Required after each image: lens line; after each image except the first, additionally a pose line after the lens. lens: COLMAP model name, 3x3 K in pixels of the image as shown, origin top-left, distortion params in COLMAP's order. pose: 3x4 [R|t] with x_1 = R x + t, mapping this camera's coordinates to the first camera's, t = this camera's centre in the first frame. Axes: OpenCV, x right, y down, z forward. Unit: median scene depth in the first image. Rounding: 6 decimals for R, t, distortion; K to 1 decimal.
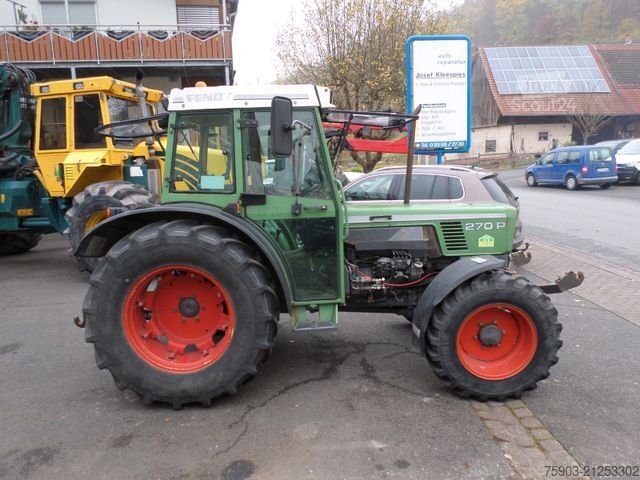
lens RADIAL K [[497.3, 0, 314.5], [0, 497.3, 242.3], [0, 0, 1]] dist [-0.021814, -0.007832]
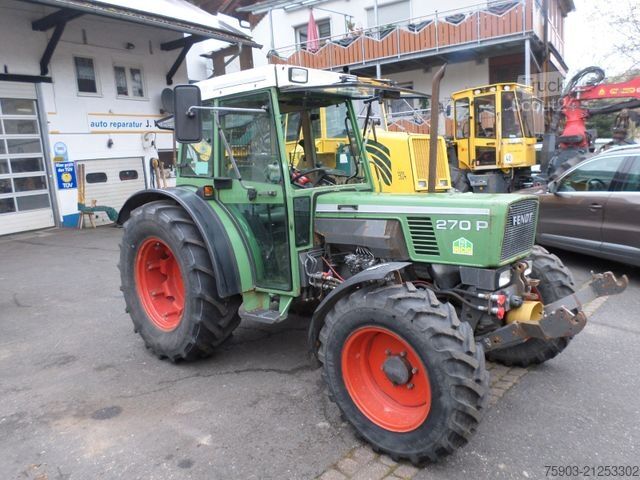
lens RADIAL K [[497.3, 0, 320.2], [0, 497.3, 242.4], [0, 0, 1]] dist [-0.021814, -0.007832]
pose [[0.728379, 0.092568, -0.678893, 0.690008], [-0.075134, 0.995647, 0.055148, -0.032552], [0.681043, 0.010840, 0.732163, 0.339581]]
